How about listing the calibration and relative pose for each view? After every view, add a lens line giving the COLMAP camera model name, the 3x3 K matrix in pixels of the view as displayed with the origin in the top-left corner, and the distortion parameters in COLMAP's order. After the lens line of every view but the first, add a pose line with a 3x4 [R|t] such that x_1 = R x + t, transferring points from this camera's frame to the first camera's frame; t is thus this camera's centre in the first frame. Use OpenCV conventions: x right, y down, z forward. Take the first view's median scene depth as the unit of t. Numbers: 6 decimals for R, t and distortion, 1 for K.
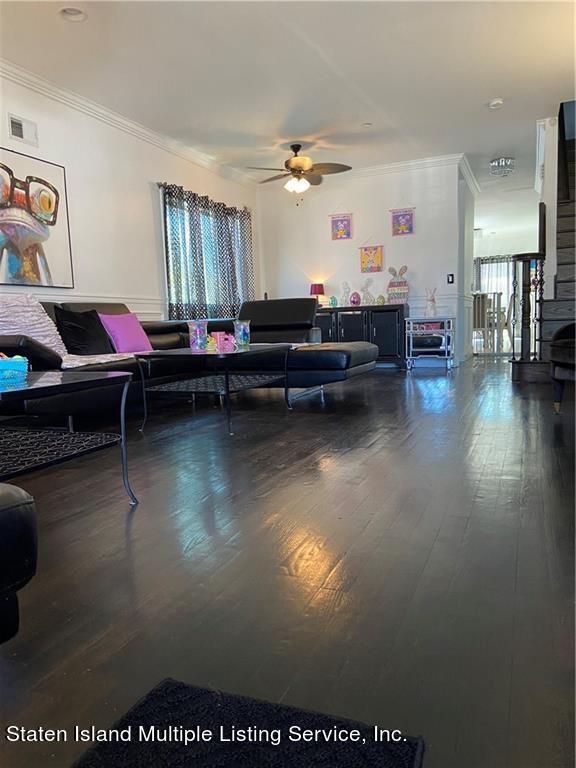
lens RADIAL K [[581.0, 0, 277.3], [0, 581.0, 386.1], [0, 0, 1]] dist [0.101715, -0.126159]
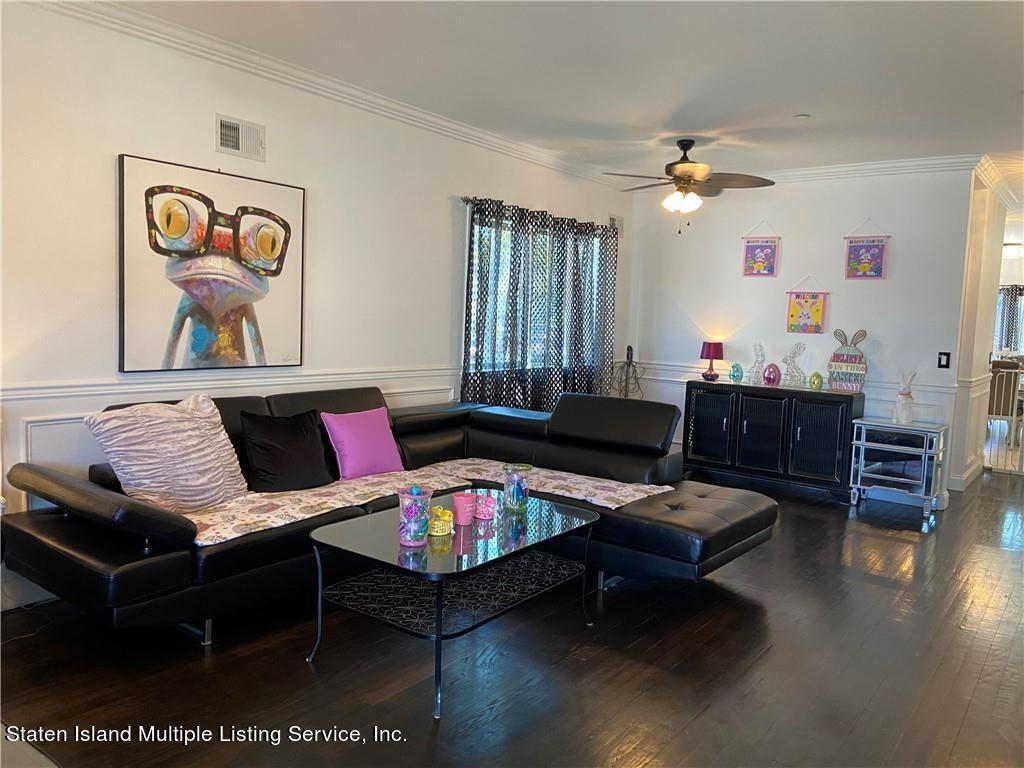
lens RADIAL K [[774.7, 0, 511.5], [0, 774.7, 377.4], [0, 0, 1]] dist [0.101715, -0.126159]
pose [[0.967618, 0.093391, -0.234506, 0.071173], [-0.099385, 0.994953, -0.013848, -0.125381], [0.232029, 0.036706, 0.972016, 0.149238]]
